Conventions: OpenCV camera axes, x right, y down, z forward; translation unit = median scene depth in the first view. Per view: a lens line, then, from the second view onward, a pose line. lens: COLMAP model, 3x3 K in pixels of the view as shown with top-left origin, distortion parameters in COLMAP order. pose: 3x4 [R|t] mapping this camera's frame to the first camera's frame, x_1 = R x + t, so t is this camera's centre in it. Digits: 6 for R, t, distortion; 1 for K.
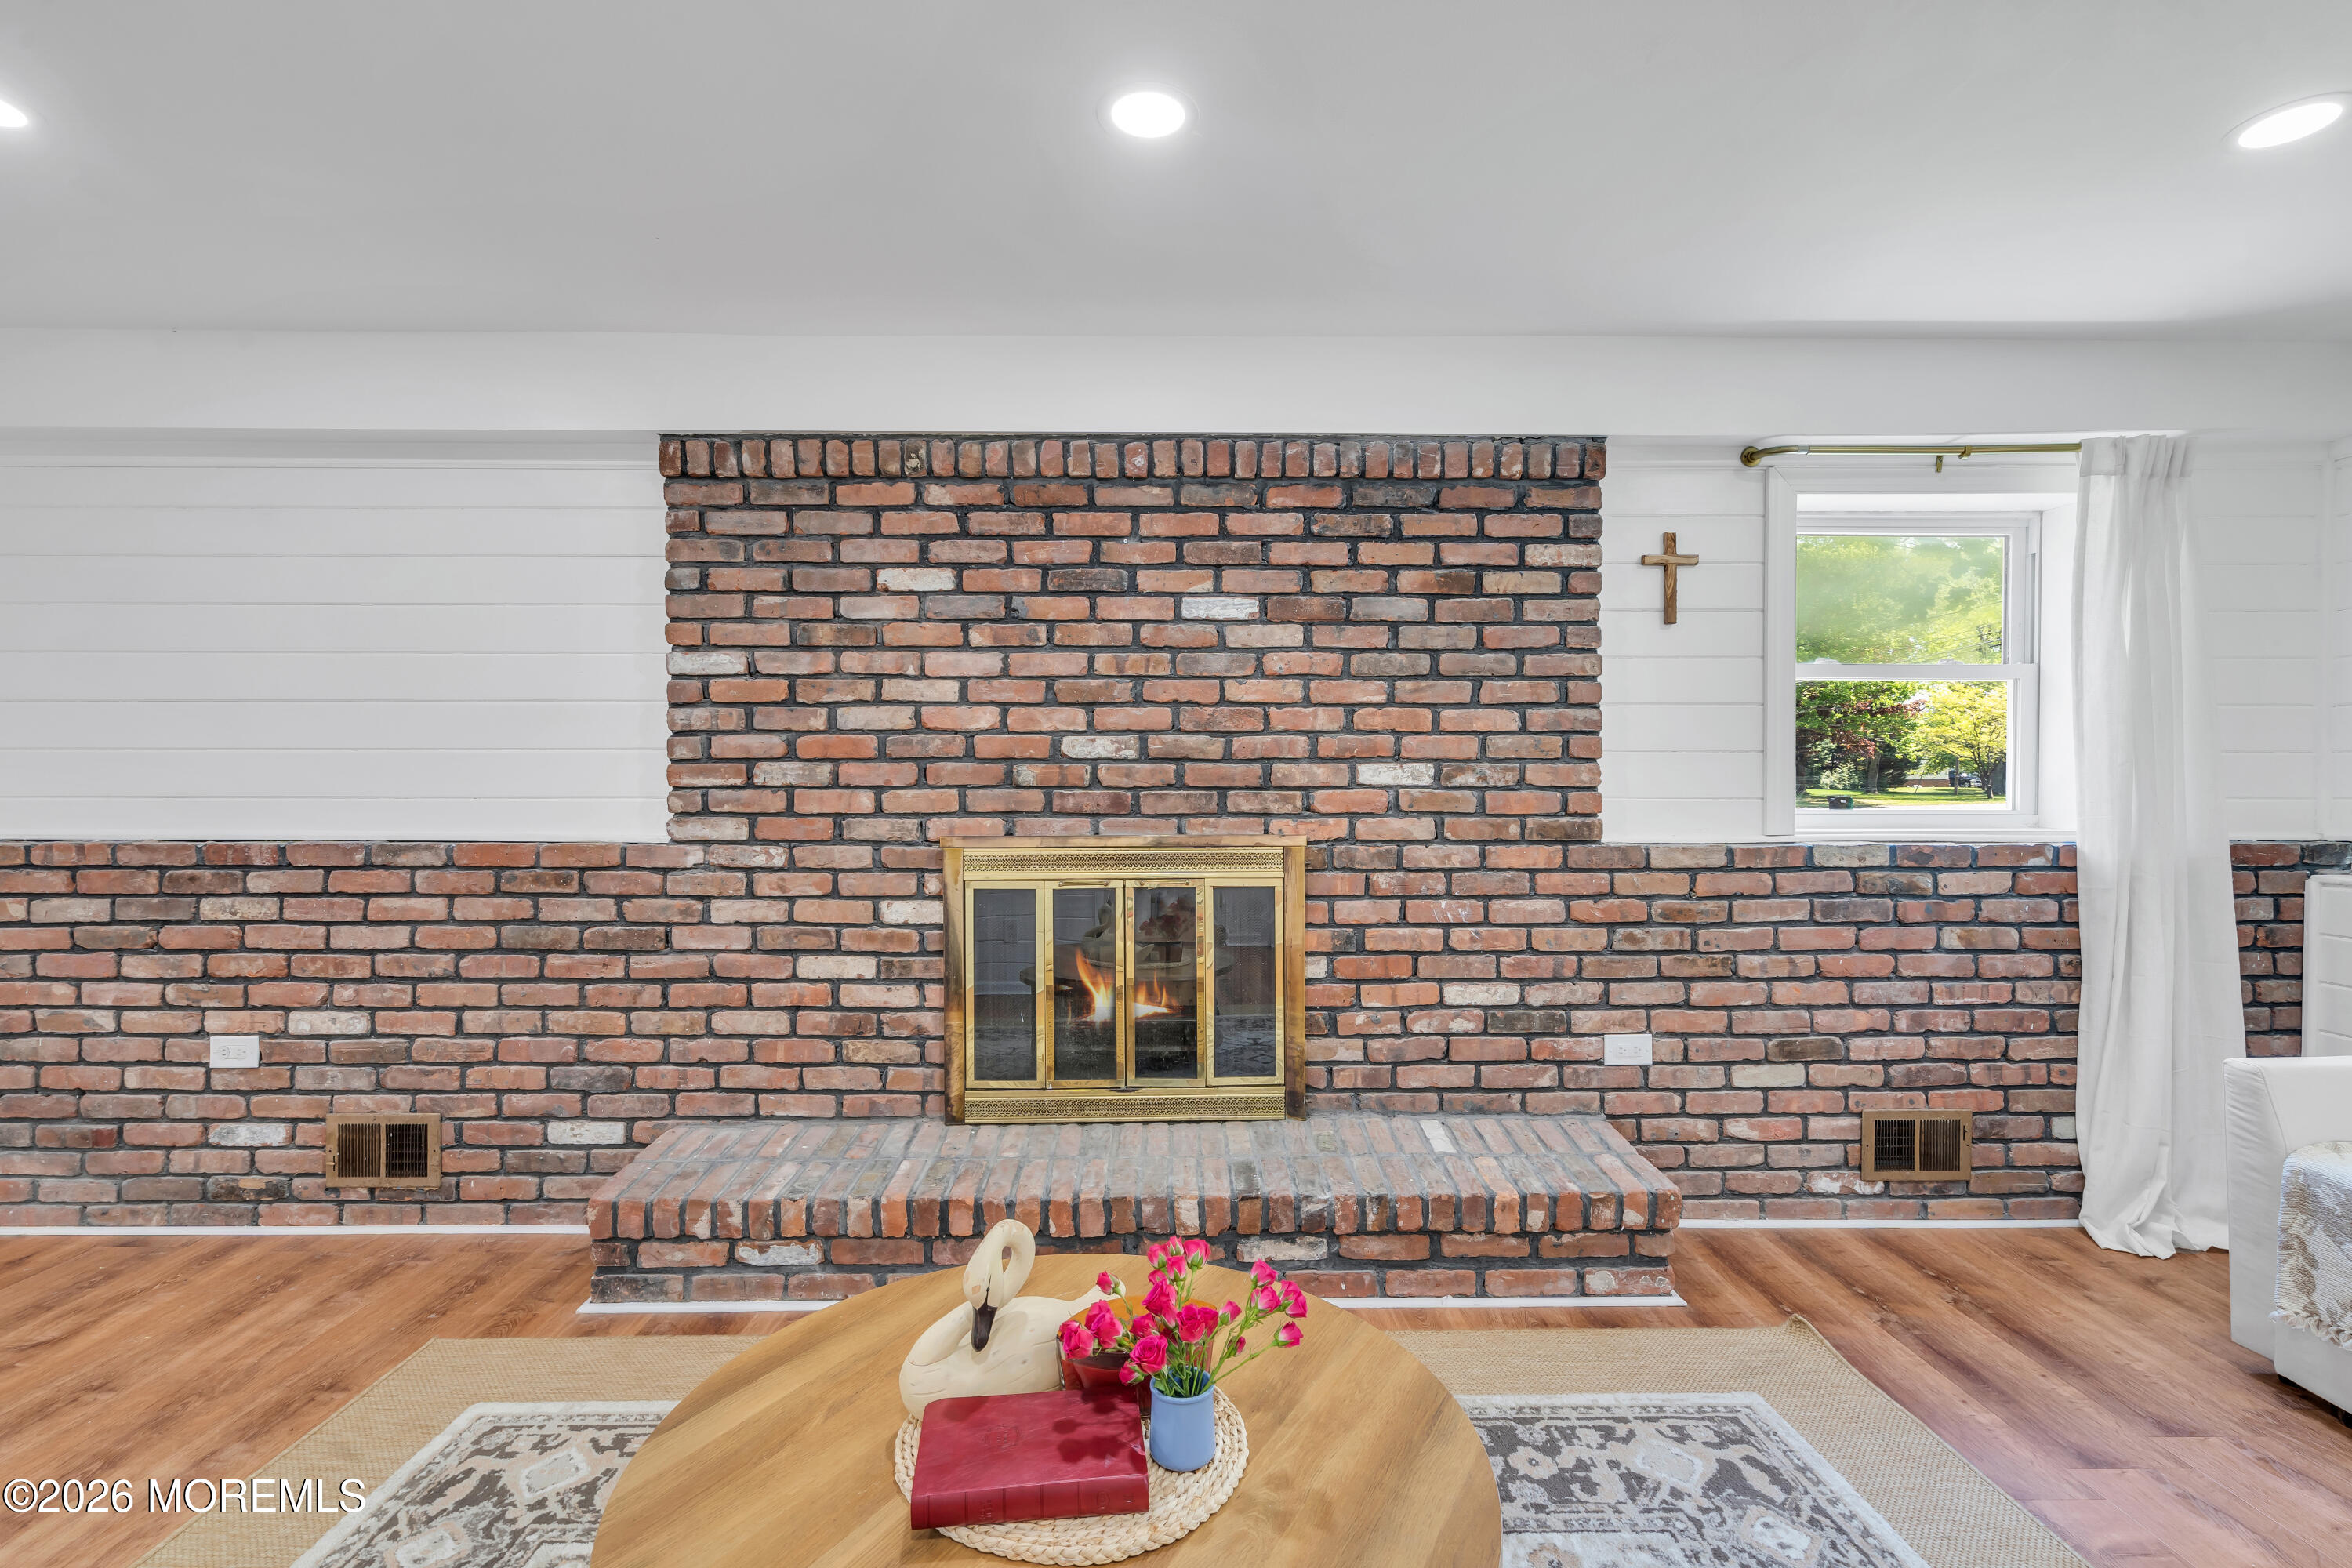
lens RADIAL K [[1072.4, 0, 1176.0], [0, 1072.4, 784.0], [0, 0, 1]] dist [-0.001218, 0.000555]
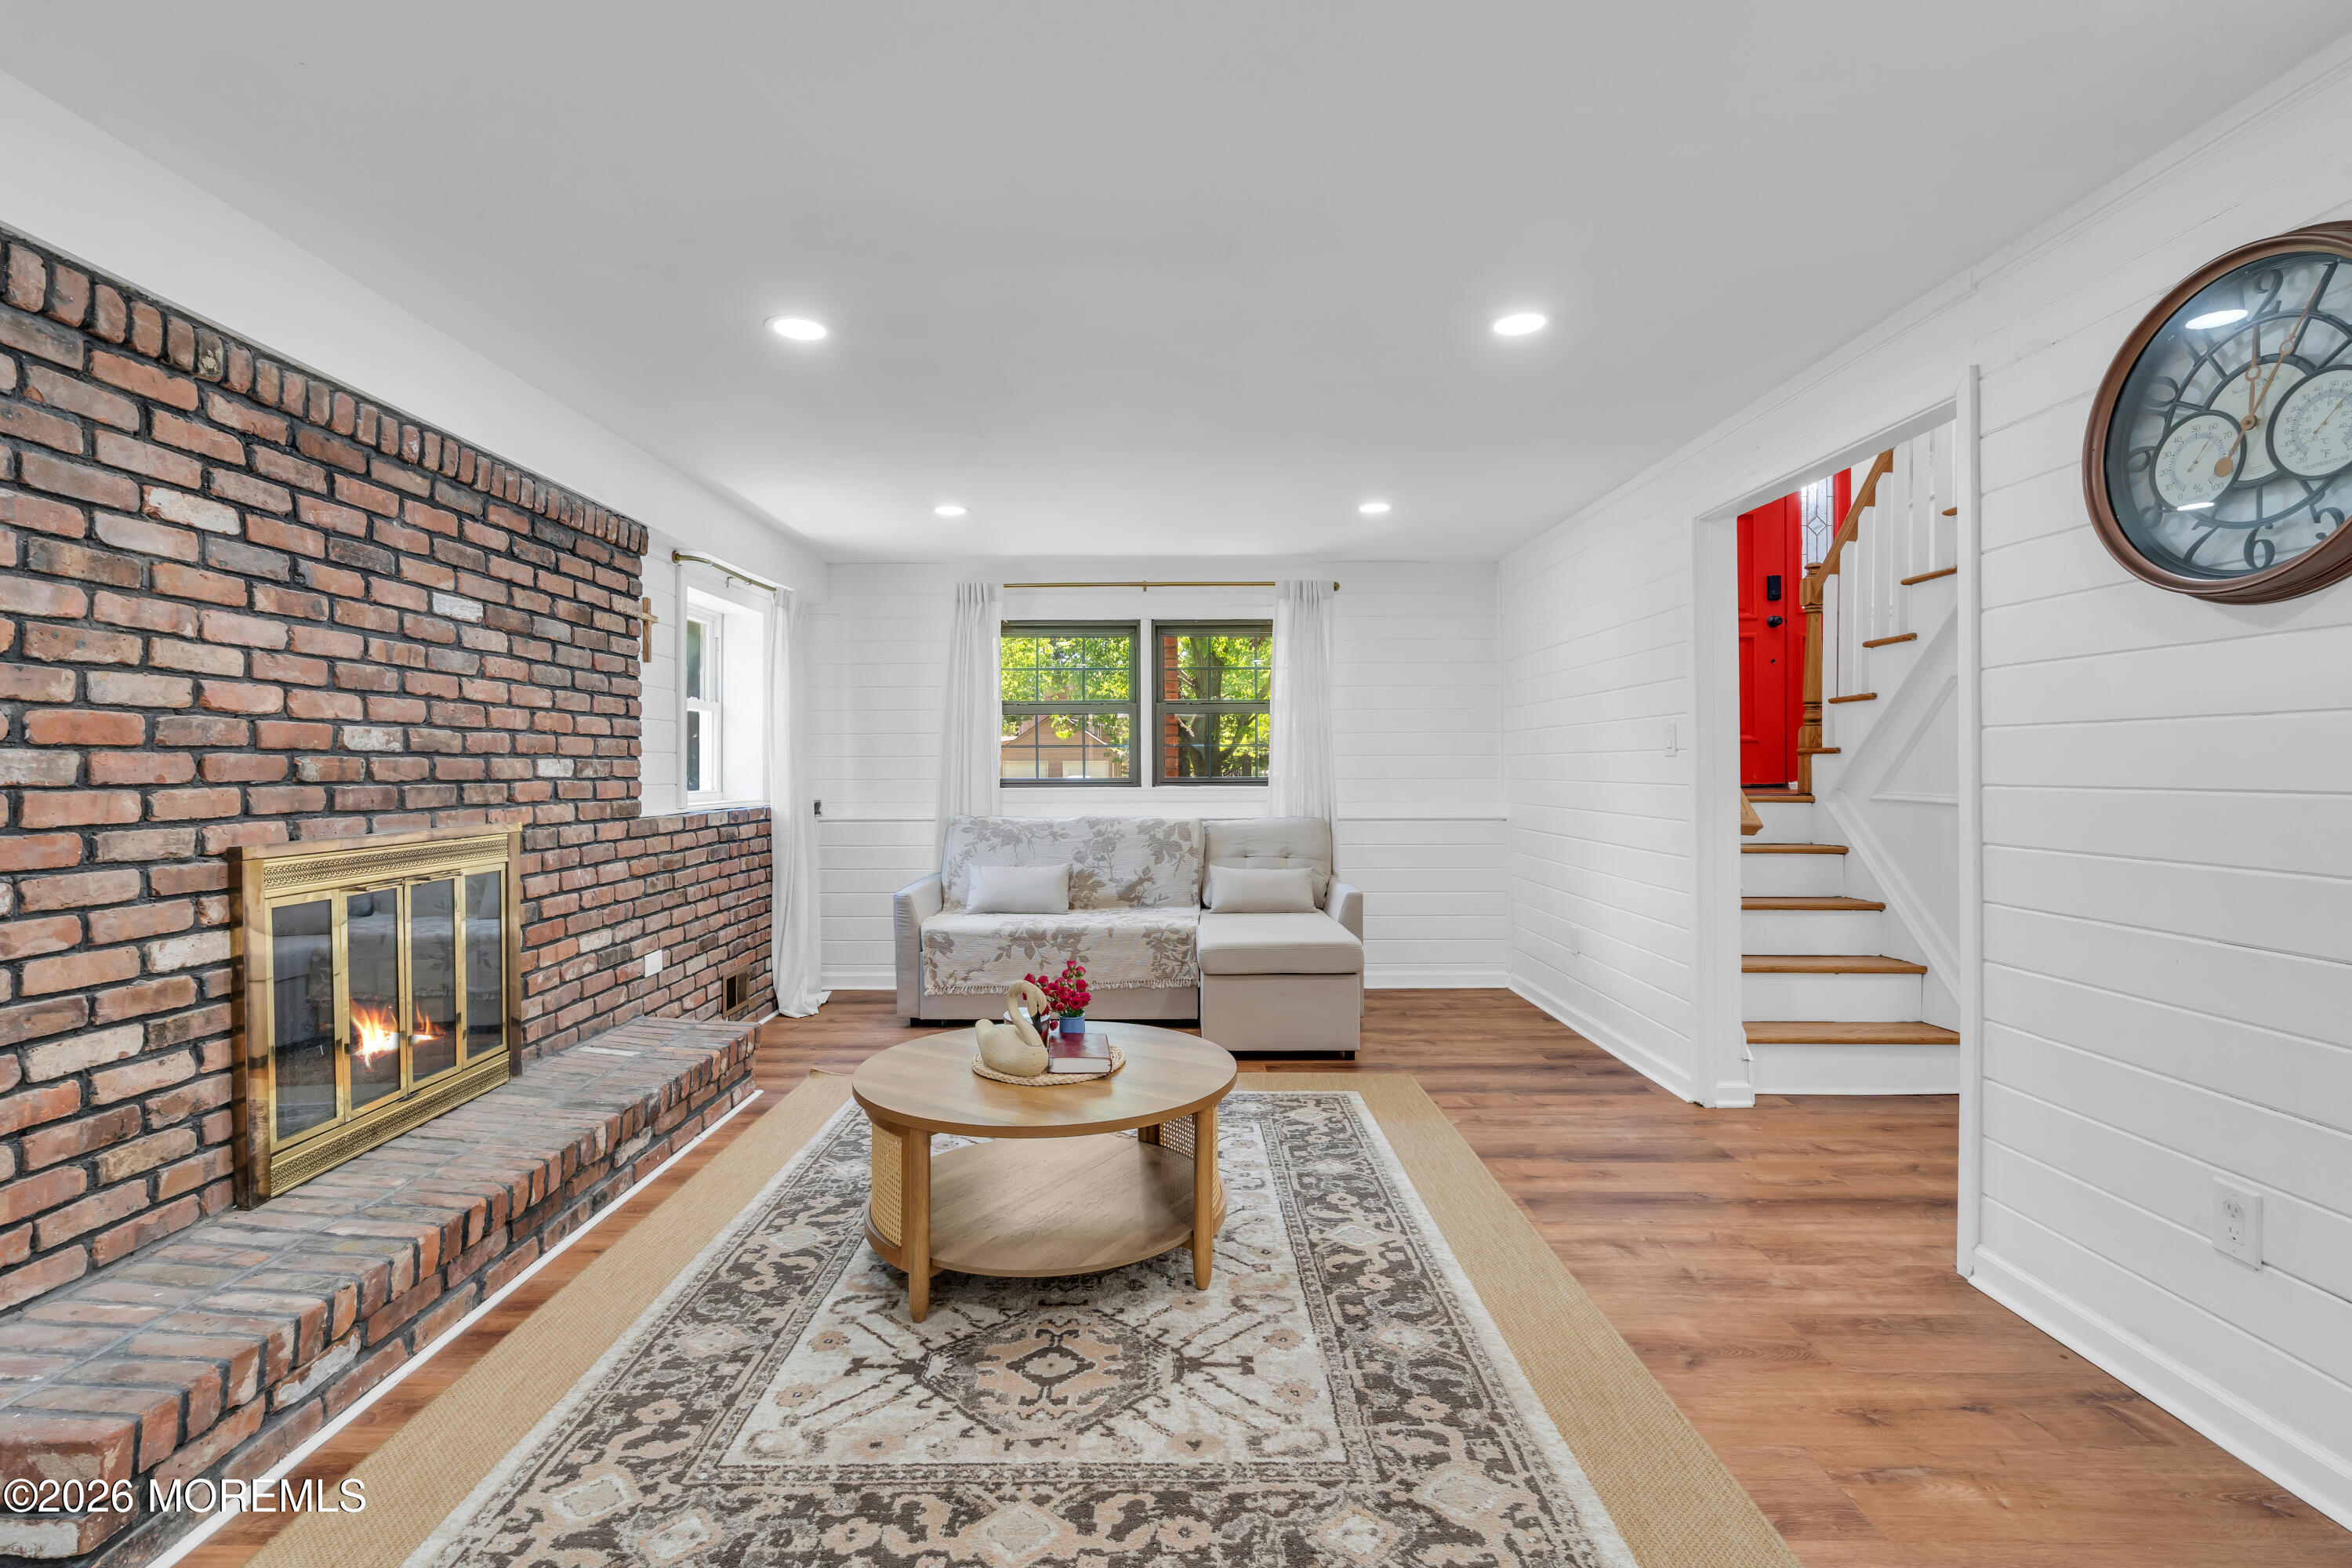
lens RADIAL K [[1066.6, 0, 1172.6], [0, 1066.6, 768.1], [0, 0, 1]] dist [-0.001244, 0.000057]
pose [[0.009822, 0.000145, 0.999952, -0.986217], [0.010888, 0.999941, -0.000252, -0.001403], [-0.999892, 0.010890, 0.009820, 0.301922]]
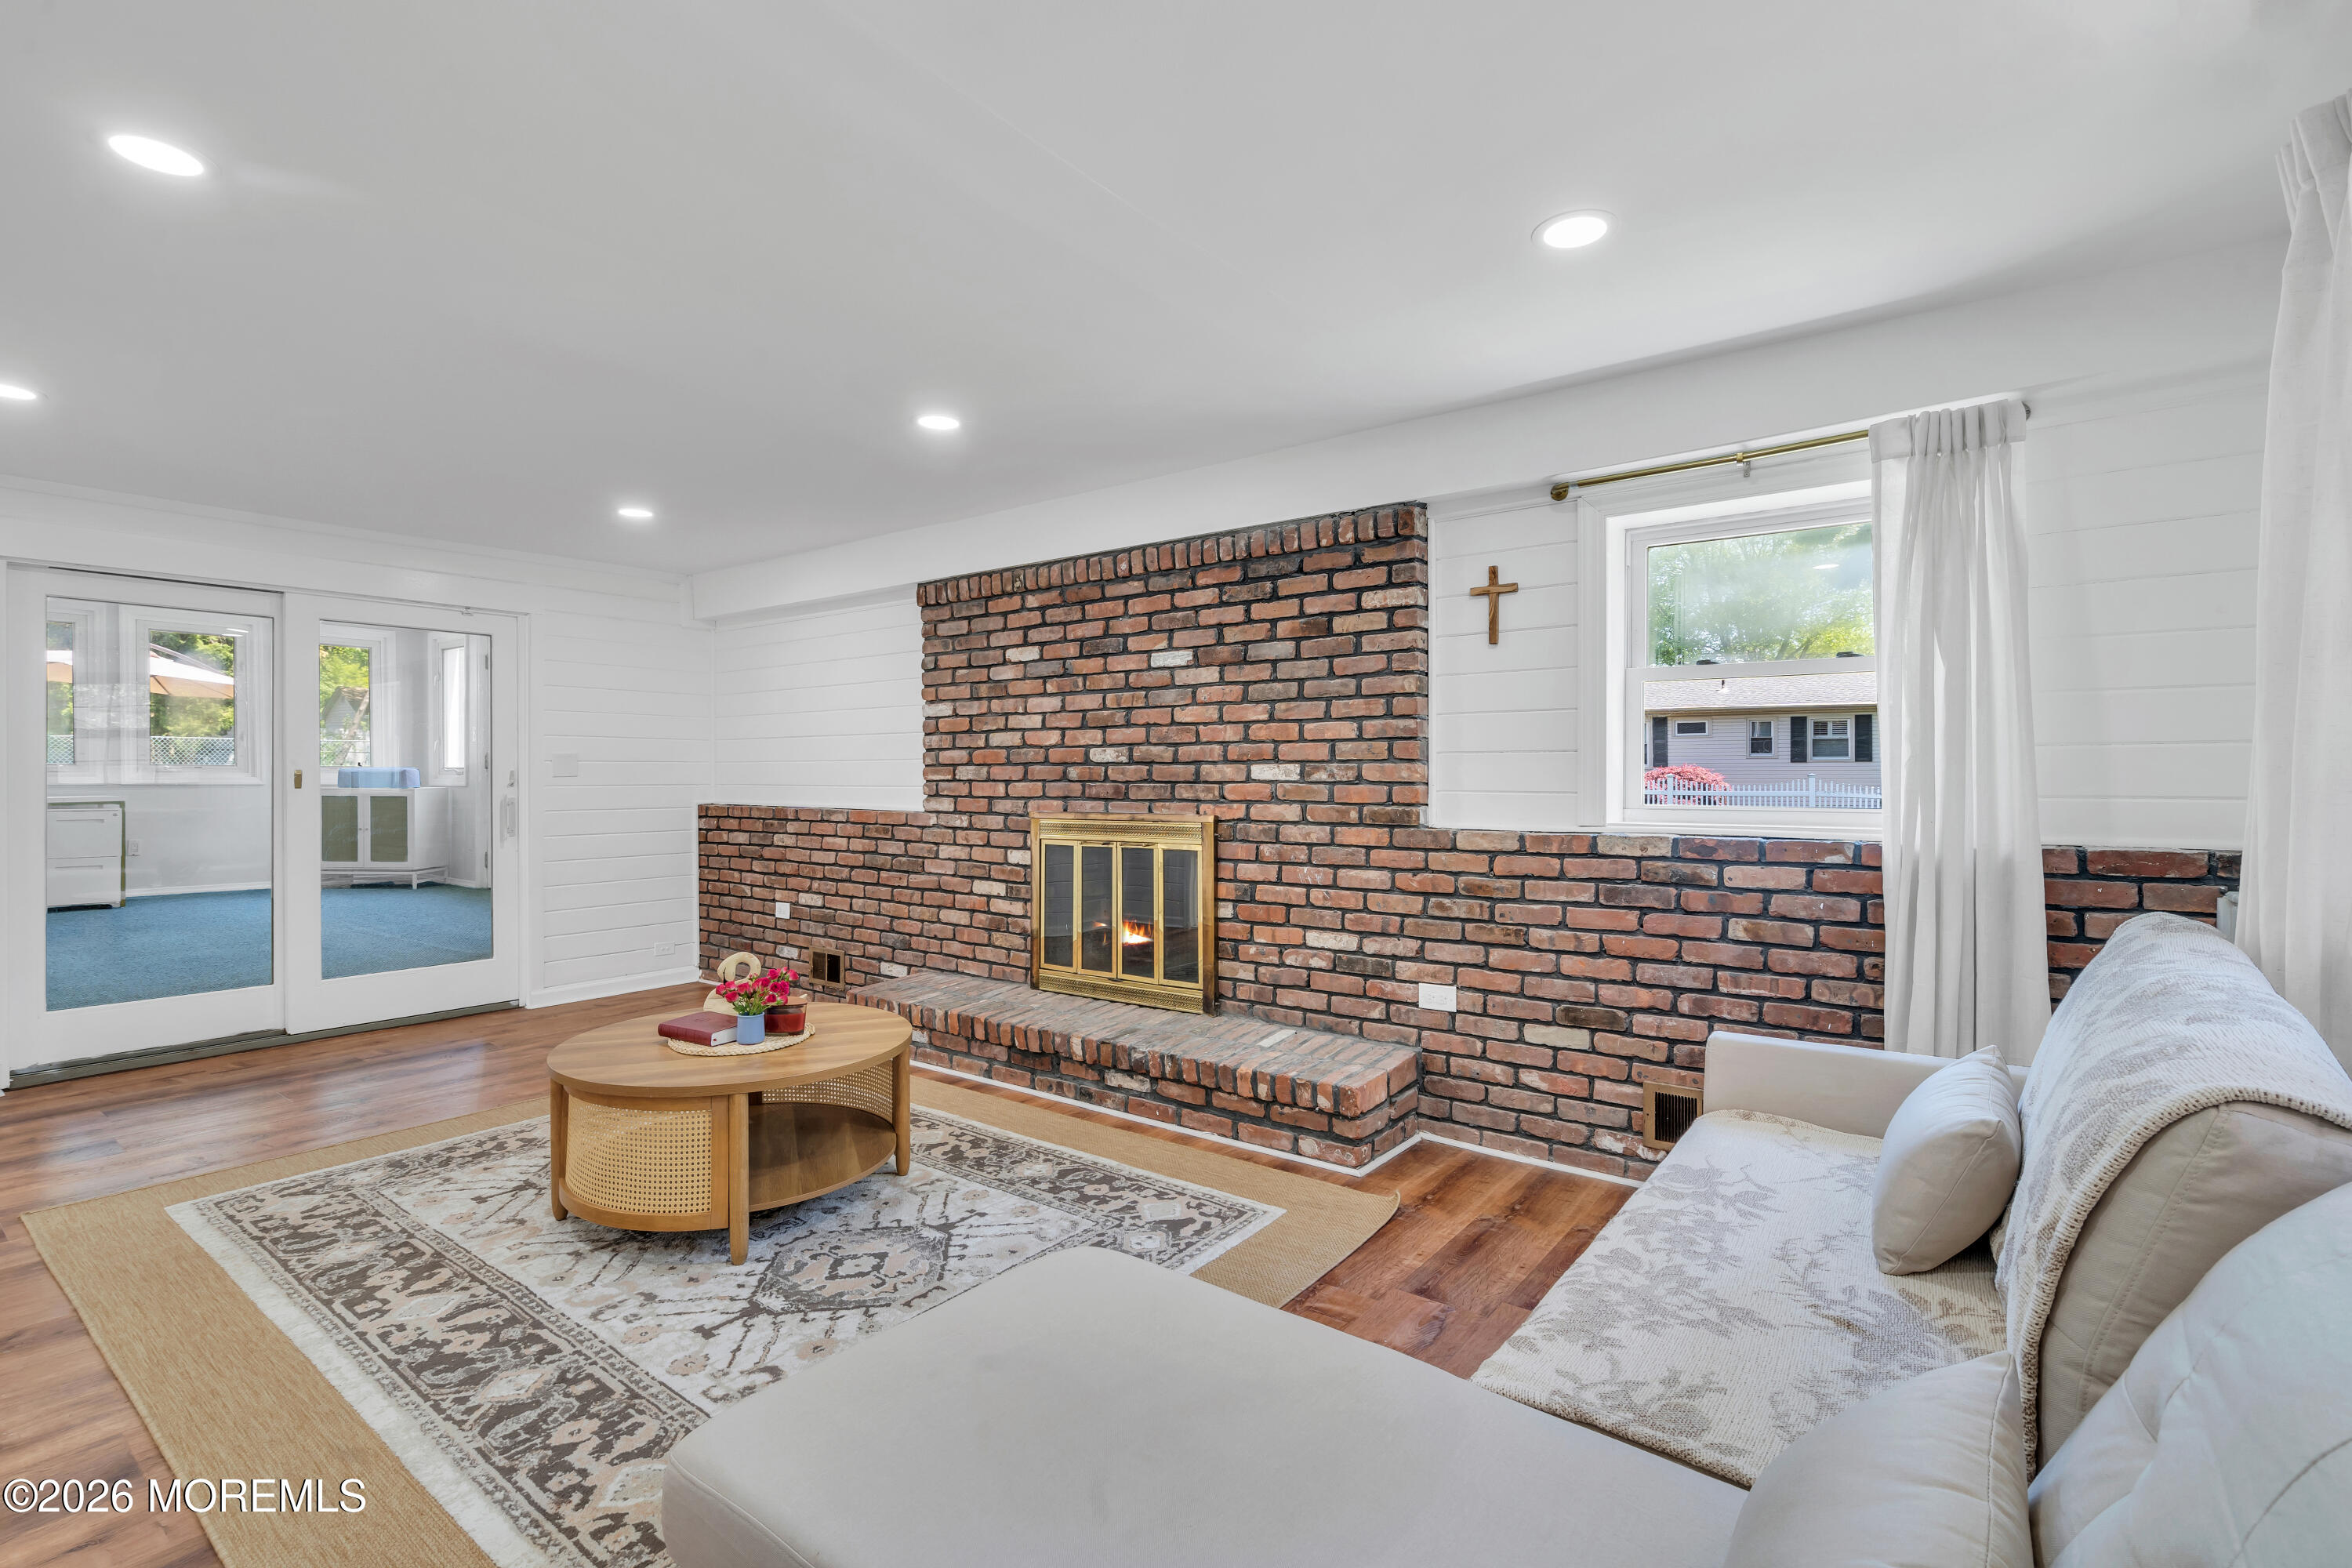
lens RADIAL K [[1077.5, 0, 1172.3], [0, 1077.5, 779.6], [0, 0, 1]] dist [-0.002229, 0.000252]
pose [[0.788579, 0.001448, -0.614932, 0.947346], [-0.004556, 0.999984, -0.003487, 0.005678], [0.614917, 0.005551, 0.788573, -0.155549]]
